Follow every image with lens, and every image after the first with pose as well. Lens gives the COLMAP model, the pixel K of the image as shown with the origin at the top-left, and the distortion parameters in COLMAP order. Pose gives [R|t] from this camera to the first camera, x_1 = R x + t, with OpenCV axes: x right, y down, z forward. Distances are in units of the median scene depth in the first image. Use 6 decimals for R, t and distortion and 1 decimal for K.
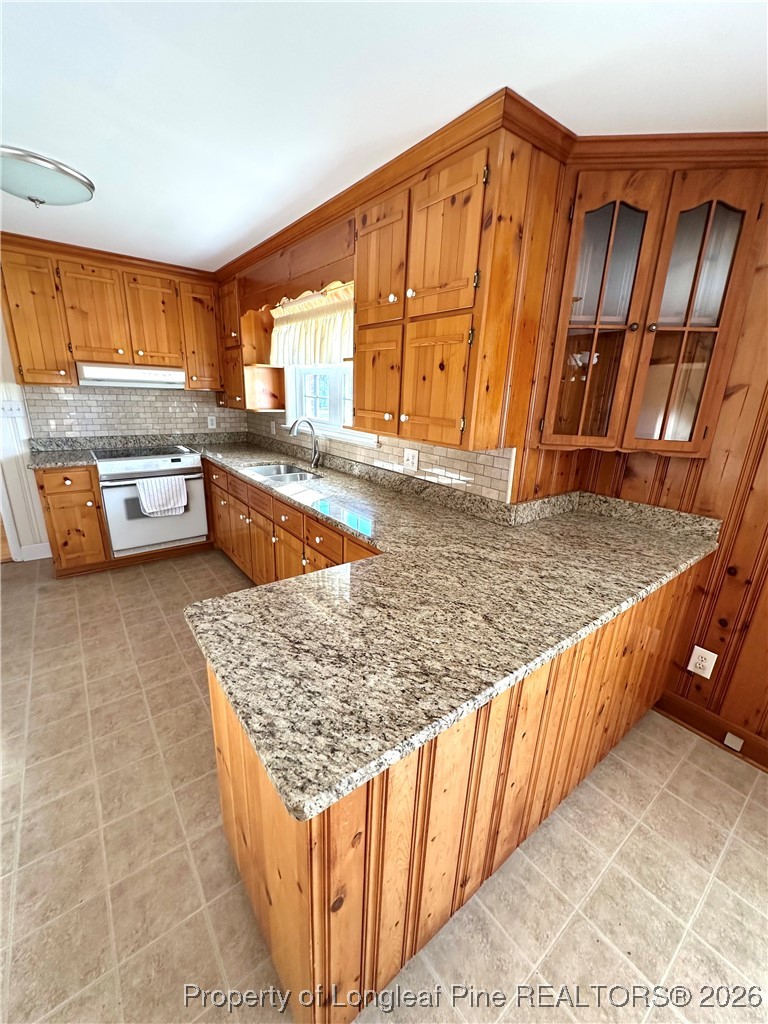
lens RADIAL K [[410.6, 0, 388.0], [0, 410.6, 513.3], [0, 0, 1]] dist [-0.002015, -0.000001]
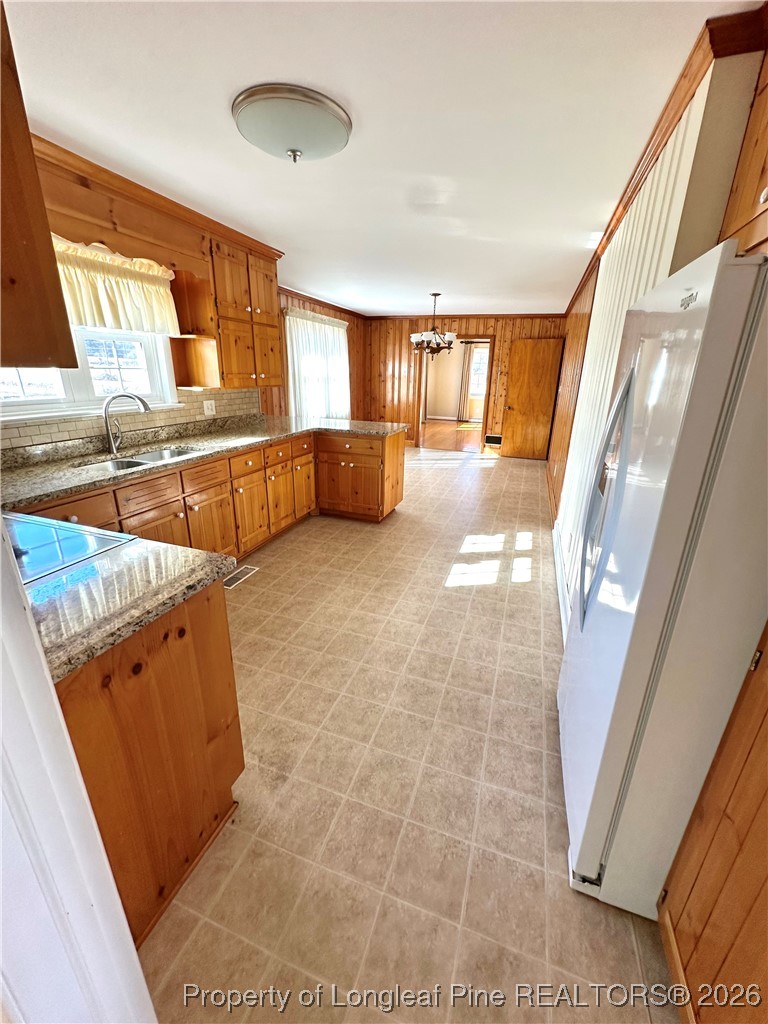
lens RADIAL K [[410.6, 0, 388.2], [0, 410.6, 512.4], [0, 0, 1]] dist [-0.002015, -0.000001]
pose [[-0.541633, -0.318013, 0.778139, -1.888046], [0.203317, 0.848635, 0.488345, -0.488413], [-0.815657, 0.422713, -0.394992, 1.492458]]
